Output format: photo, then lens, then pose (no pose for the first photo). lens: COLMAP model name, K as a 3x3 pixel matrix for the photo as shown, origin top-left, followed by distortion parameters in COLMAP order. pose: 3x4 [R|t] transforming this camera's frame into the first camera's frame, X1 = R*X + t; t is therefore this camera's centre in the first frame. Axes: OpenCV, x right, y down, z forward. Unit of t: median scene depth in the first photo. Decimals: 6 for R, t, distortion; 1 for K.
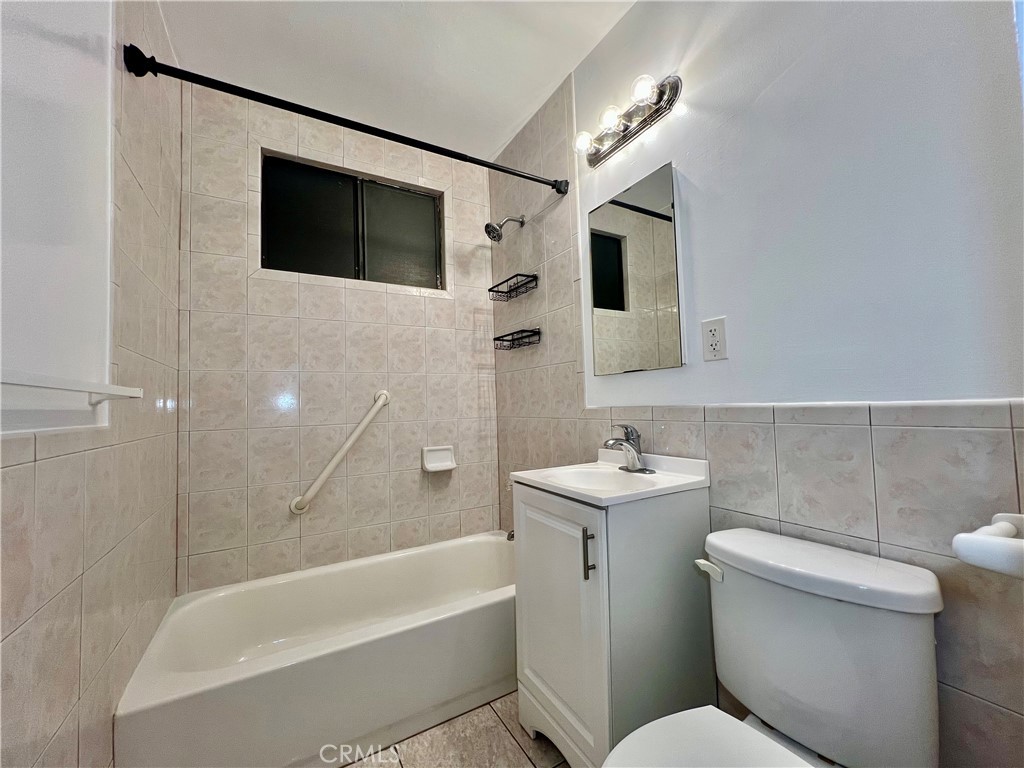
lens RADIAL K [[411.5, 0, 511.9], [0, 411.5, 384.5], [0, 0, 1]] dist [0.000787, 0.000043]
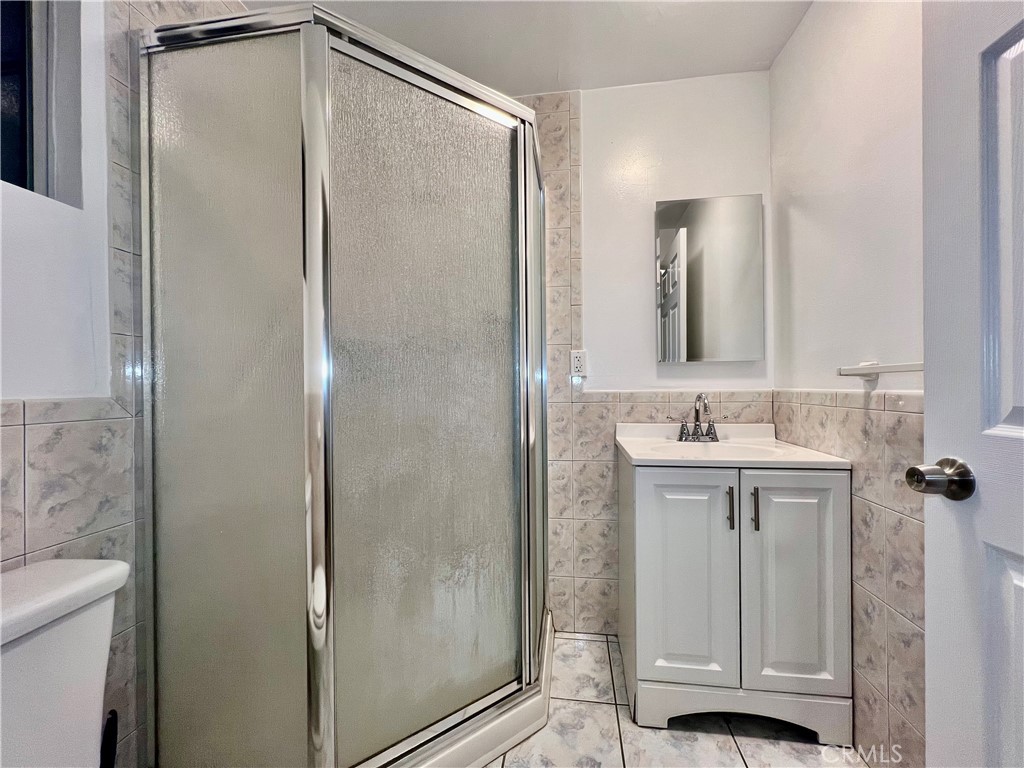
lens RADIAL K [[411.5, 0, 511.0], [0, 411.5, 385.4], [0, 0, 1]] dist [0.000787, 0.000043]
pose [[-0.786054, 0.042142, 0.616720, -0.547738], [0.006848, 0.998206, -0.059481, 0.080769], [-0.618120, -0.042532, -0.784932, 1.145281]]
